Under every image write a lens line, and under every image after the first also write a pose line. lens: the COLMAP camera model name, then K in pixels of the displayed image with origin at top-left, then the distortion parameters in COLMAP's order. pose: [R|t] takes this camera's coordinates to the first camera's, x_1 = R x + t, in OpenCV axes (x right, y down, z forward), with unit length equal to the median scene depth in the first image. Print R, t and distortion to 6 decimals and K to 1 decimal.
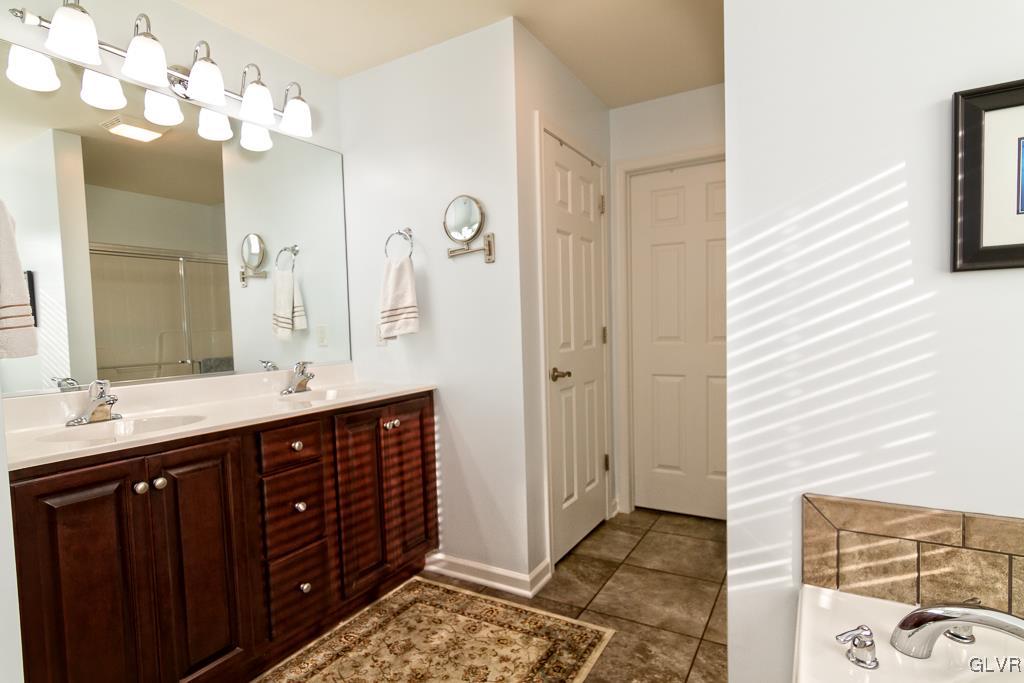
lens RADIAL K [[523.1, 0, 516.3], [0, 523.1, 351.1], [0, 0, 1]] dist [-0.013132, -0.000235]
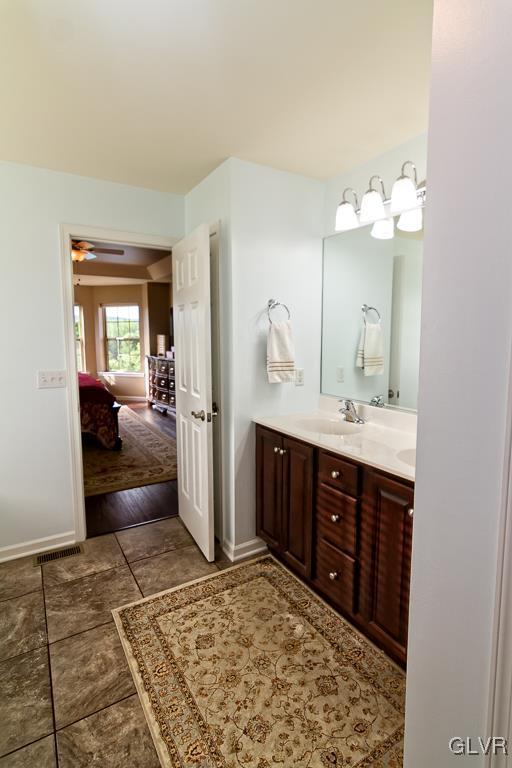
lens RADIAL K [[382.3, 0, 259.2], [0, 382.3, 380.8], [0, 0, 1]] dist [0.001977, 0.000694]
pose [[-0.475656, 0.132896, -0.869534, 0.479614], [-0.027906, 0.985744, 0.165922, -0.205877], [0.879189, 0.103186, -0.465167, 1.209610]]
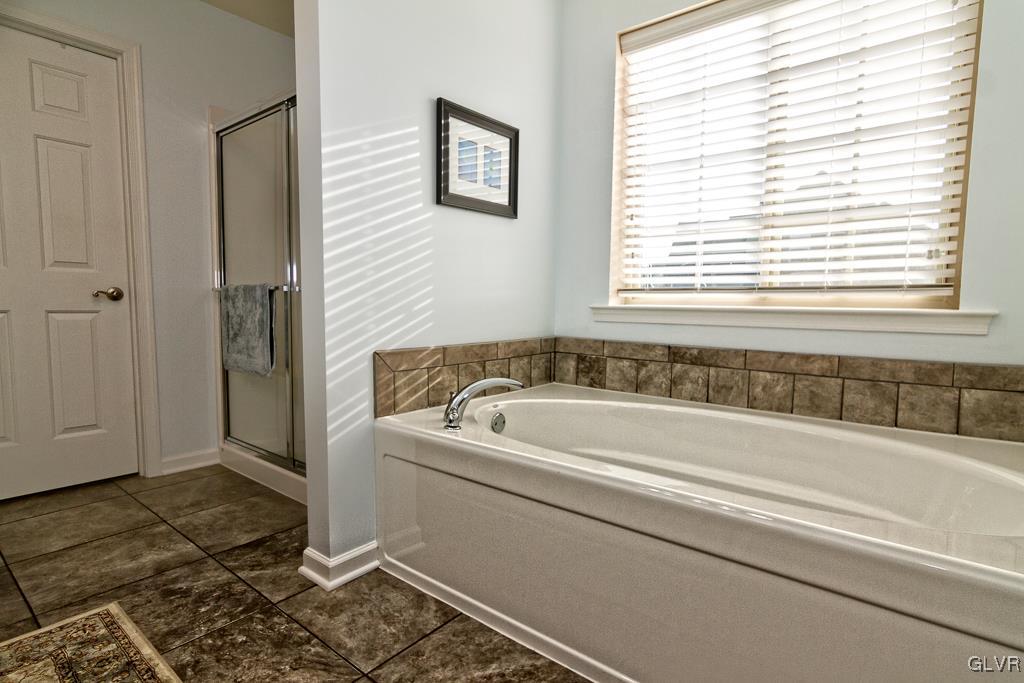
lens RADIAL K [[528.8, 0, 515.8], [0, 528.8, 349.4], [0, 0, 1]] dist [0.003579, 0.002644]
pose [[0.162519, -0.058633, 0.984962, -0.505022], [0.035094, 0.997945, 0.053615, 0.141436], [-0.986081, 0.025853, 0.164243, 0.275086]]
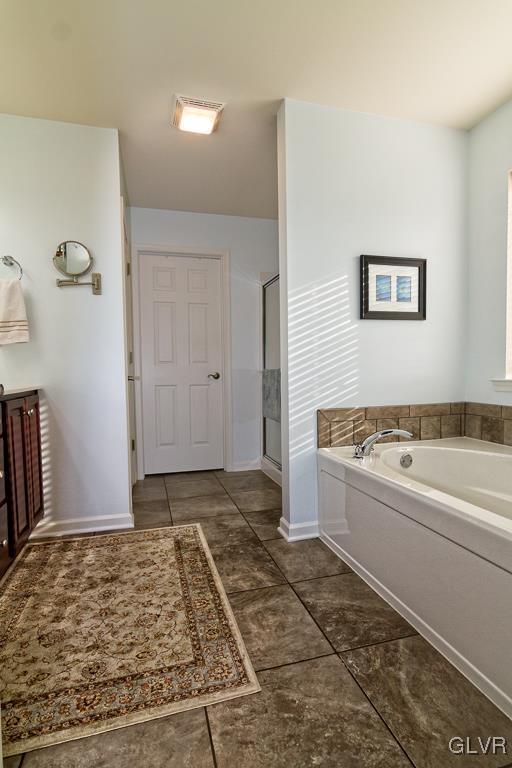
lens RADIAL K [[396.6, 0, 253.2], [0, 396.6, 384.5], [0, 0, 1]] dist [0.003579, 0.002644]
pose [[0.702685, -0.007183, 0.711465, -0.623857], [0.032127, 0.999249, -0.021642, 0.130748], [-0.710775, 0.038065, 0.702389, -0.038013]]
